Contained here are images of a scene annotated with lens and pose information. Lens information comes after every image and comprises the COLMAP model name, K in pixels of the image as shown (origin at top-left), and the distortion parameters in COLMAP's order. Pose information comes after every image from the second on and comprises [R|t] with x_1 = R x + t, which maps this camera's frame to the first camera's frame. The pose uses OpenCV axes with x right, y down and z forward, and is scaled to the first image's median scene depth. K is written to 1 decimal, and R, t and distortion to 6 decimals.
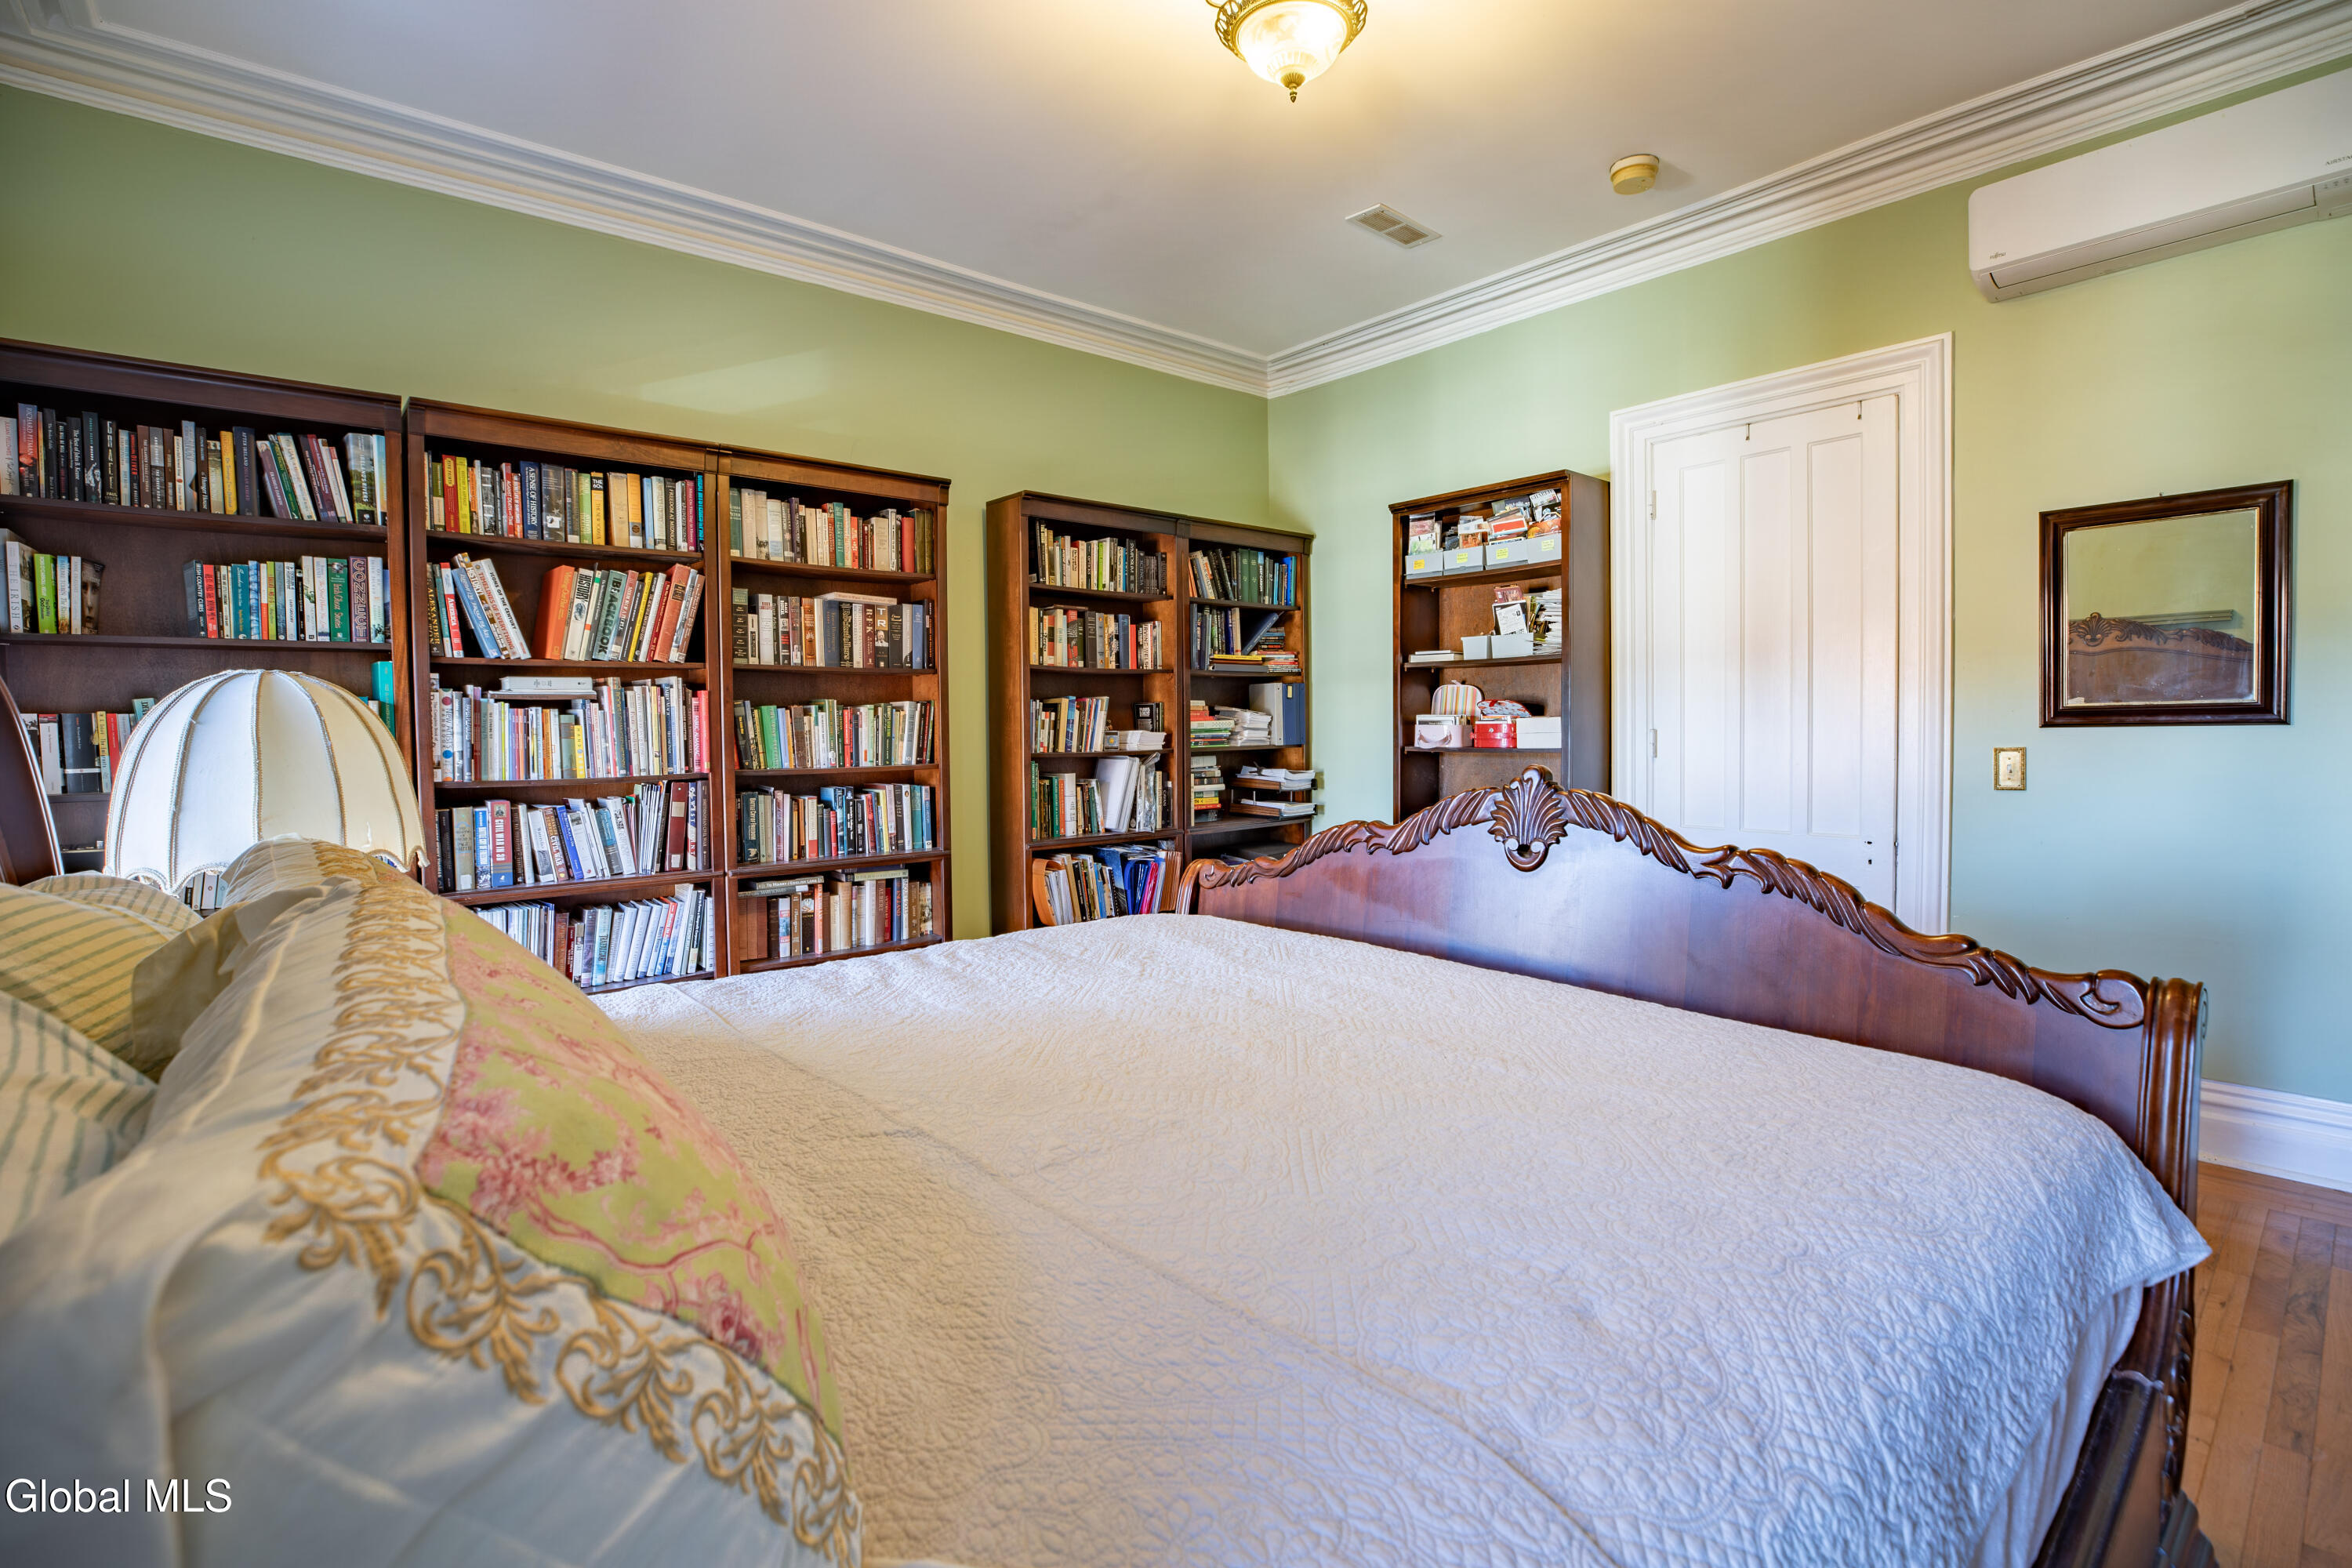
lens RADIAL K [[1027.7, 0, 1180.5], [0, 1027.7, 746.9], [0, 0, 1]] dist [-0.001060, -0.000144]
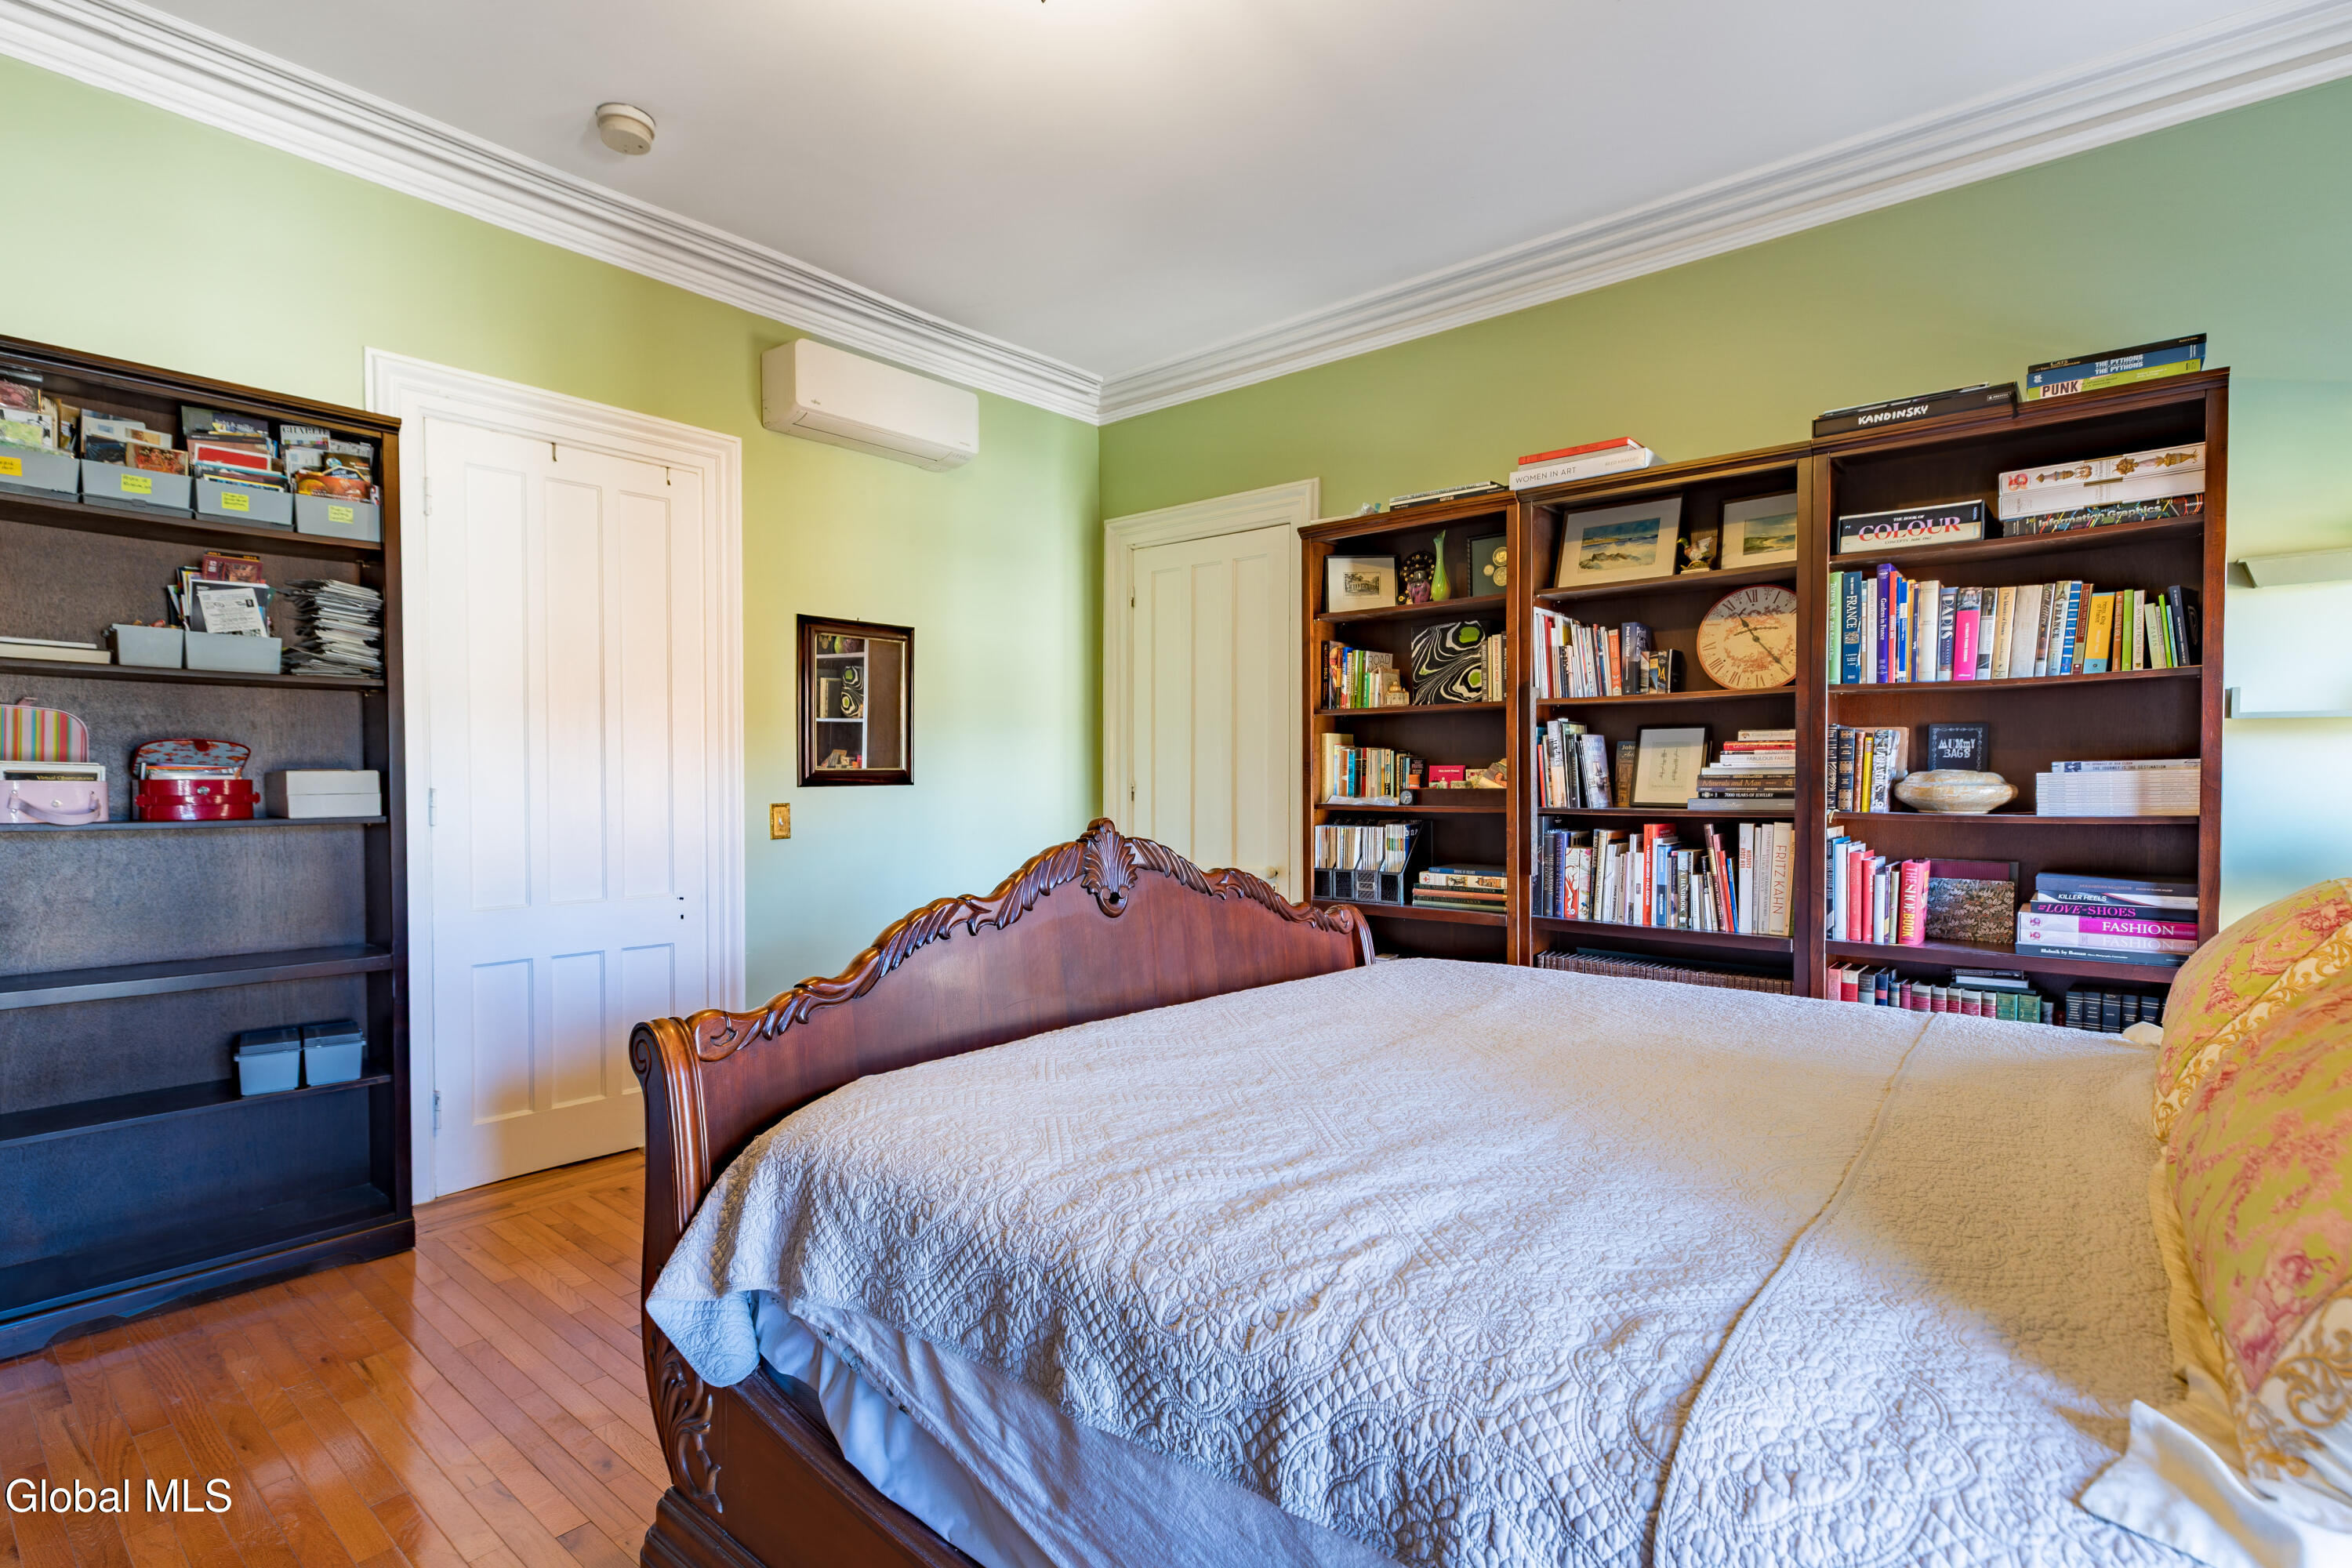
lens RADIAL K [[1086.9, 0, 1176.0], [0, 1086.9, 784.0], [0, 0, 1]] dist [-0.001534, -0.000465]
pose [[-0.139493, 0.005615, 0.990207, -0.480978], [0.024665, 0.999693, -0.002194, -0.007137], [-0.989916, 0.024117, -0.139588, 0.657563]]
